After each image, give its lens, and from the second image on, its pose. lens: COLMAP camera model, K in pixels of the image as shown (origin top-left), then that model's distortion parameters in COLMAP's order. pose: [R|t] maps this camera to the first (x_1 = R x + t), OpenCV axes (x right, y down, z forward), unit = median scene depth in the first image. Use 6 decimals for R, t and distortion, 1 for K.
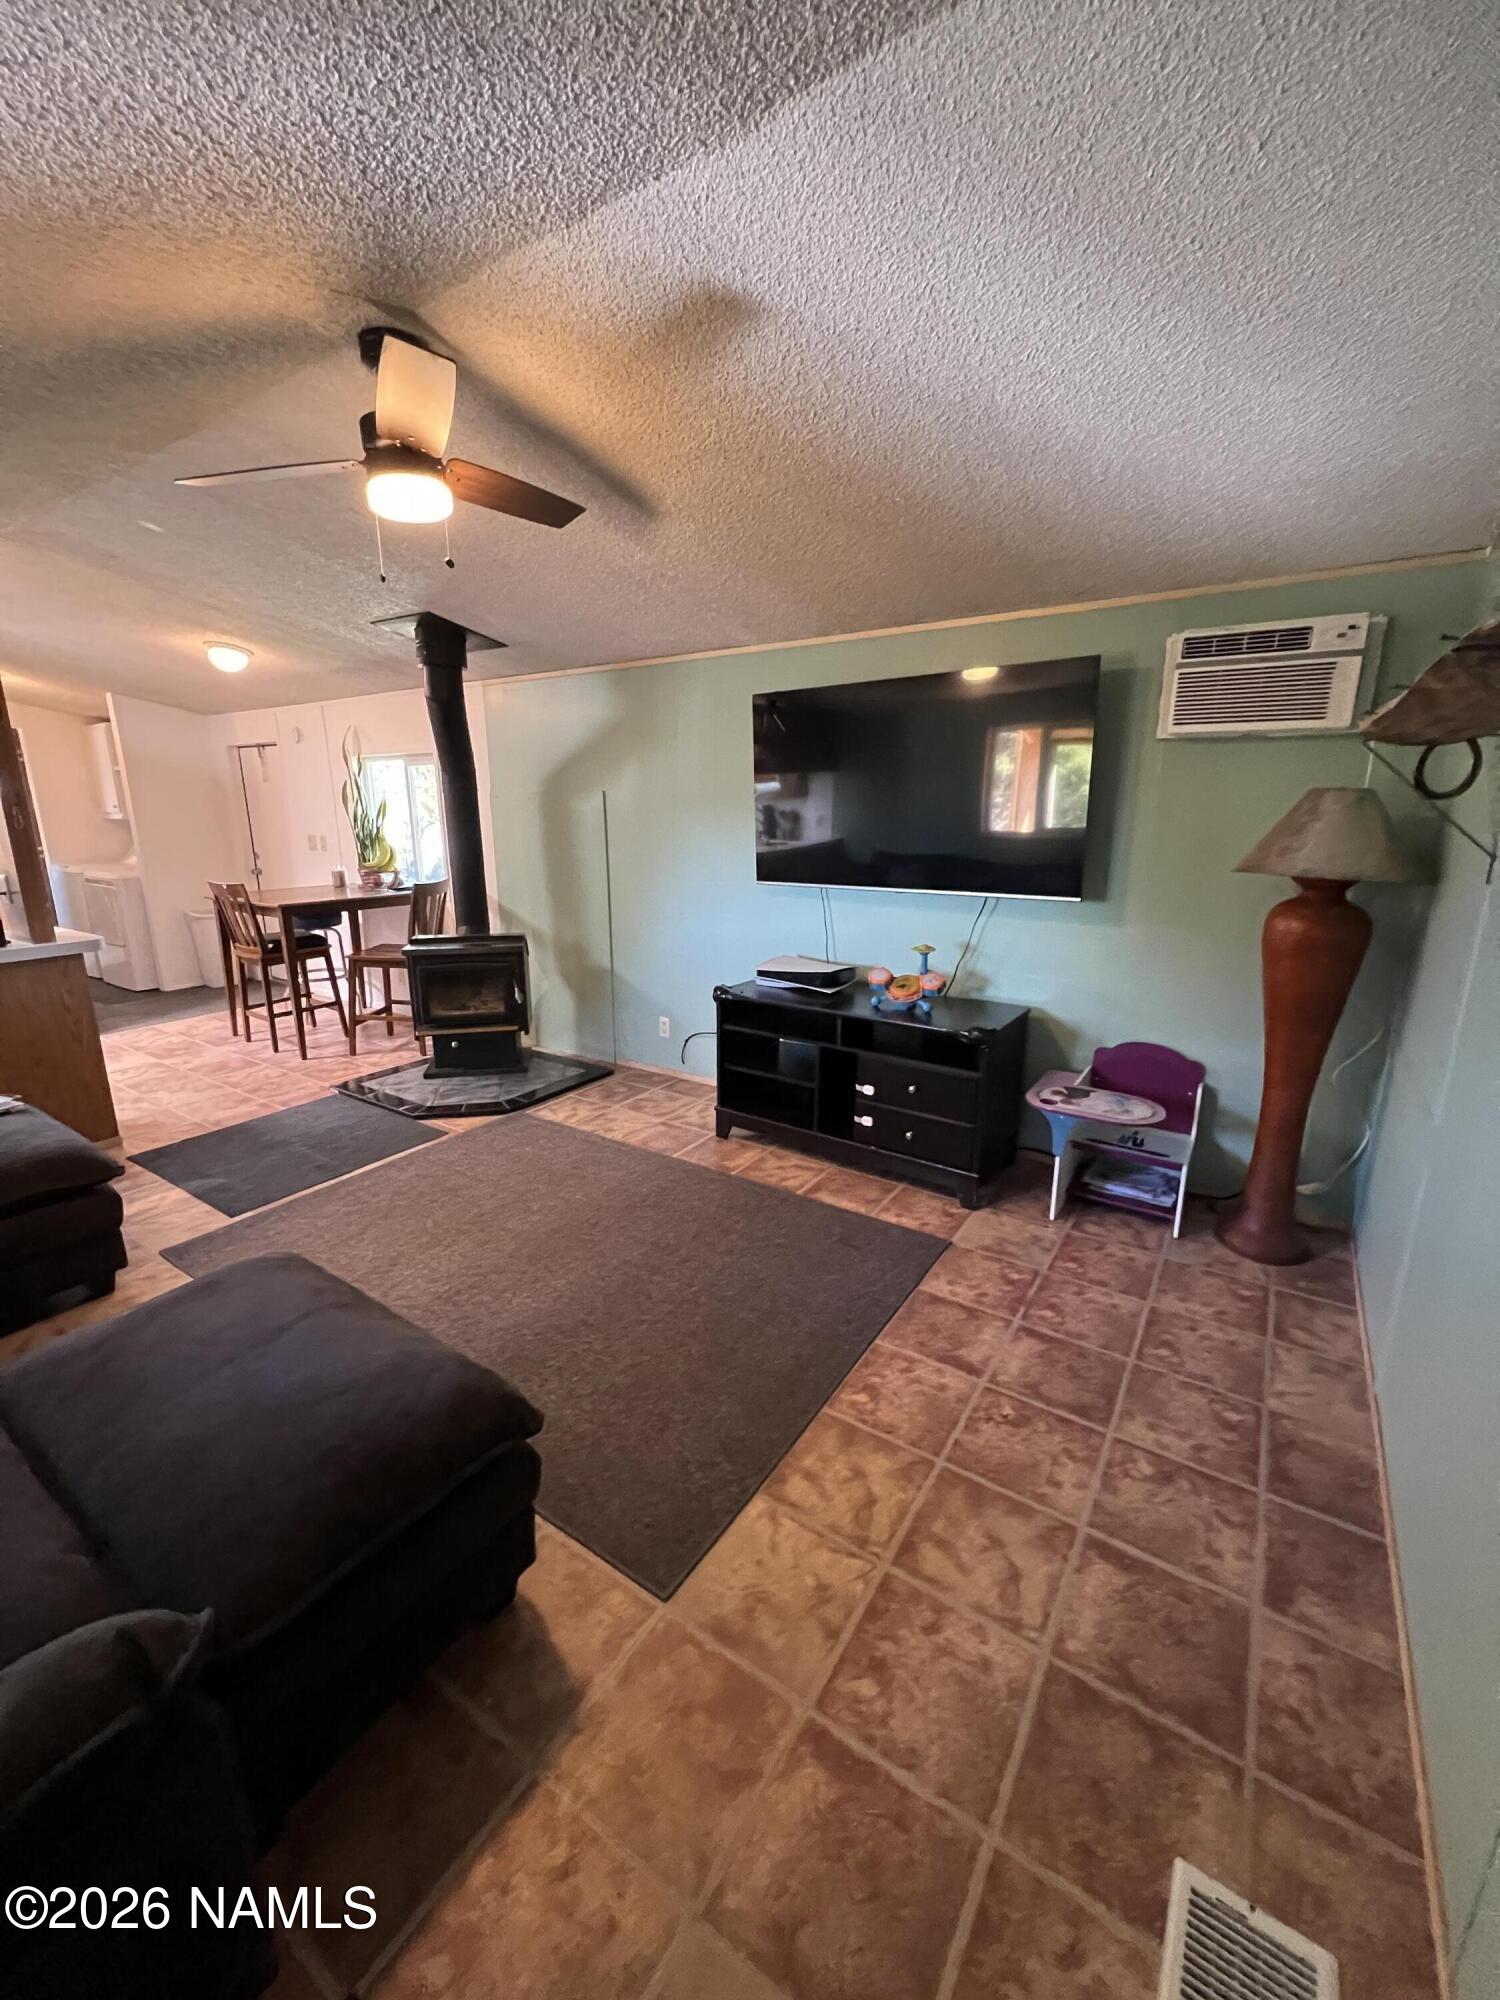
lens RADIAL K [[799.3, 0, 750.8], [0, 799.3, 999.9], [0, 0, 1]] dist [-0.004124, 0.001118]
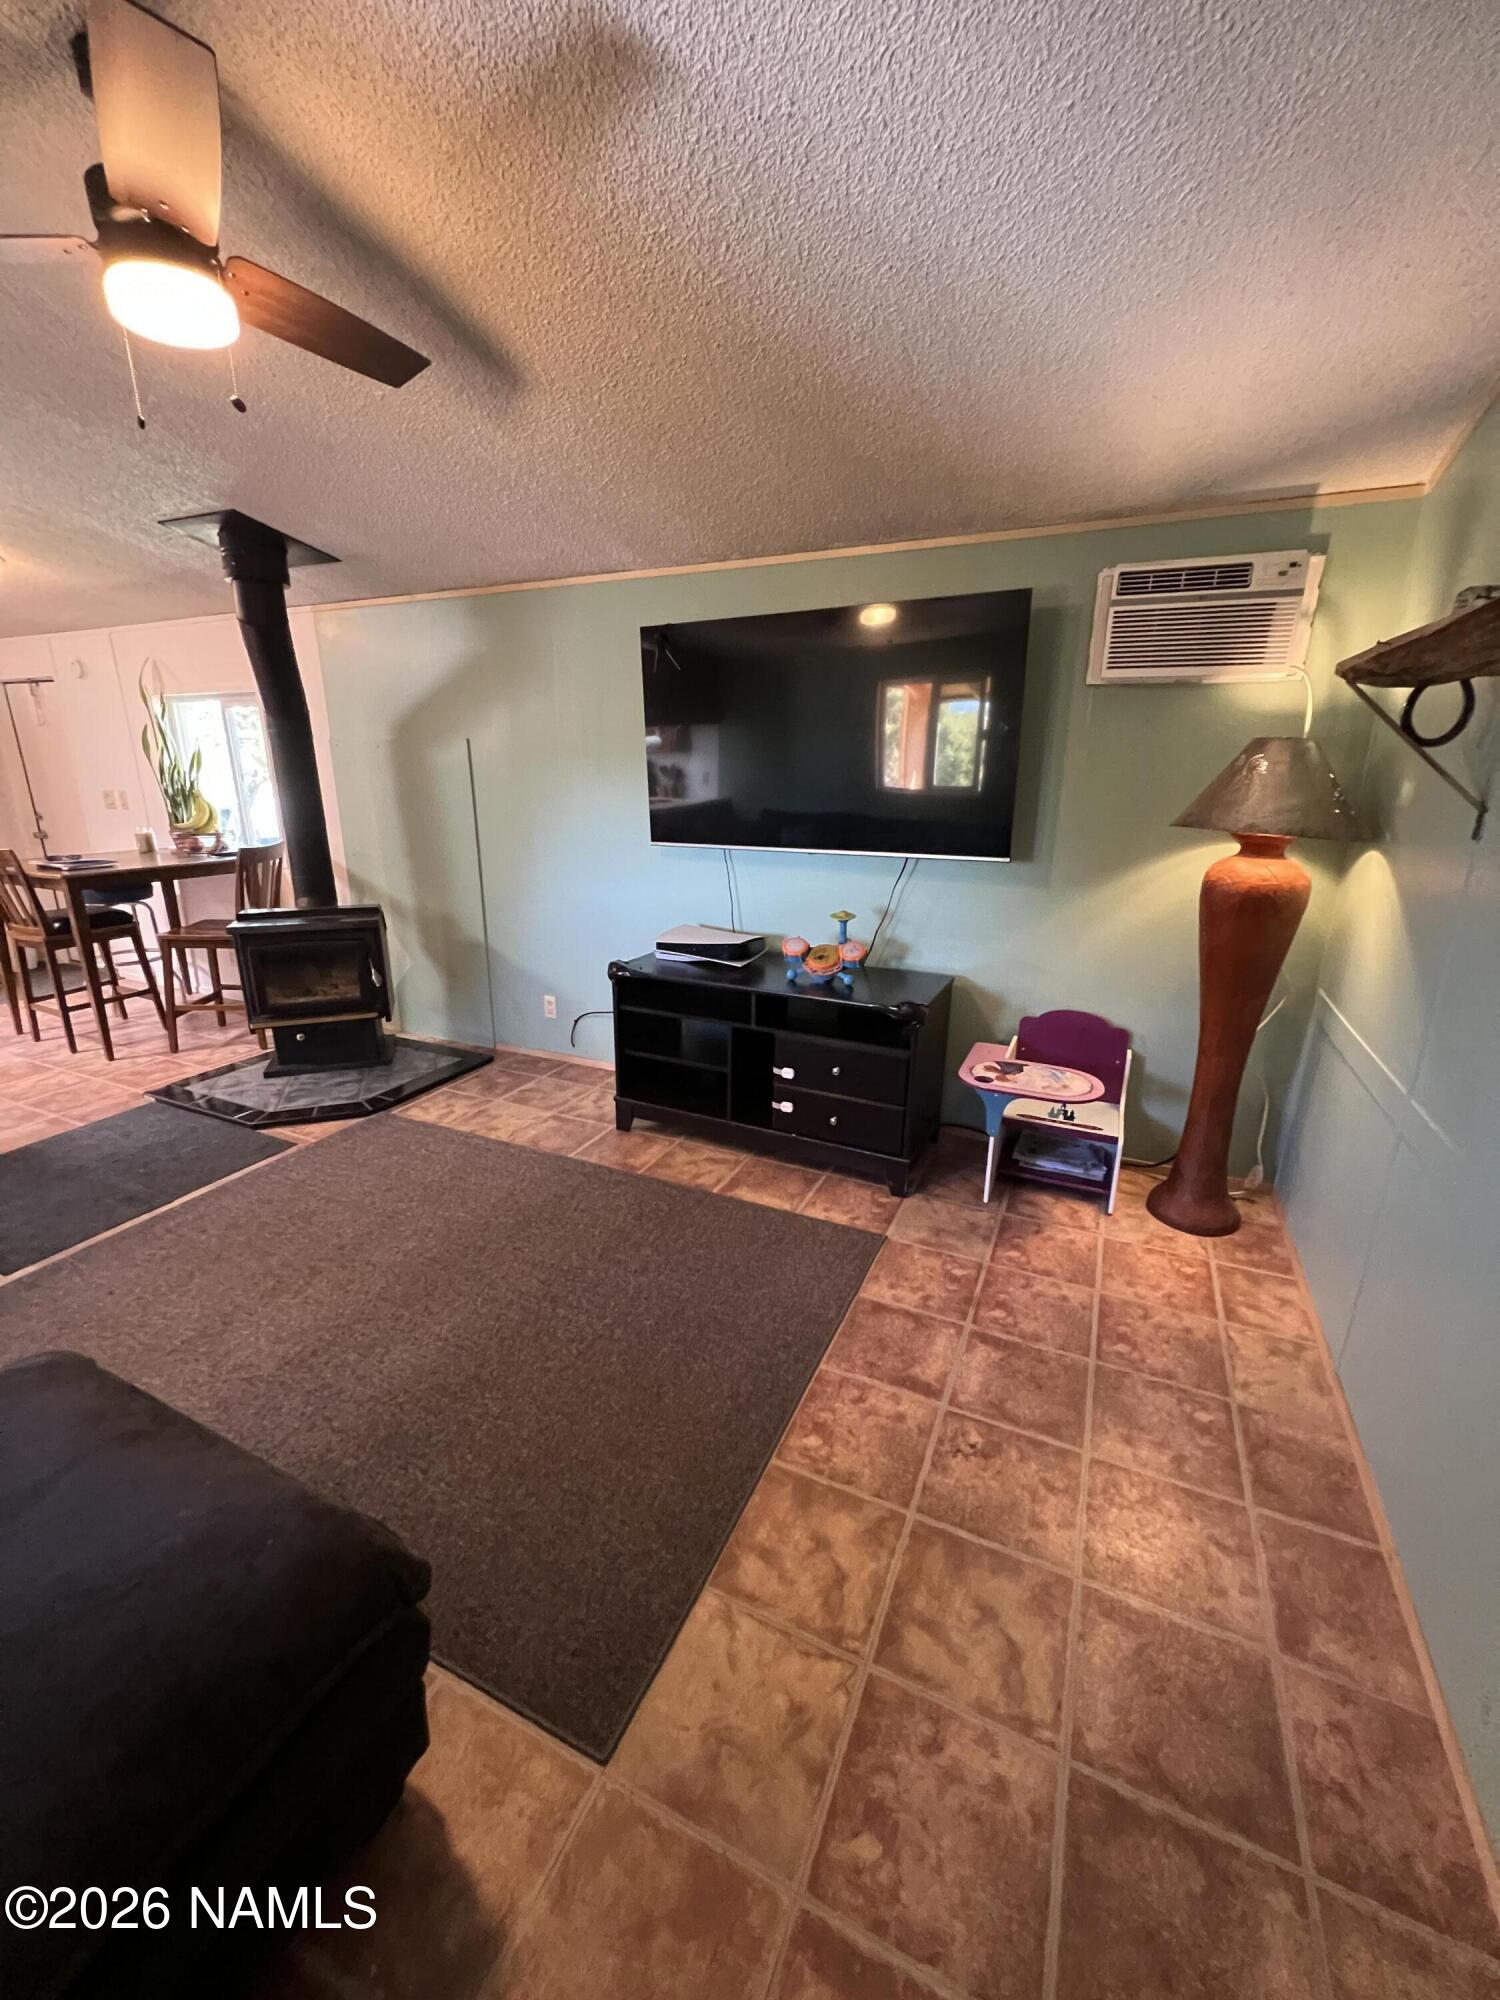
lens RADIAL K [[799.3, 0, 749.4], [0, 799.3, 1000.4], [0, 0, 1]] dist [-0.004124, 0.001118]
pose [[0.988410, -0.036038, 0.147470, -0.024136], [0.028867, 0.998308, 0.050483, -0.015554], [-0.149039, -0.045640, 0.987777, 0.103859]]
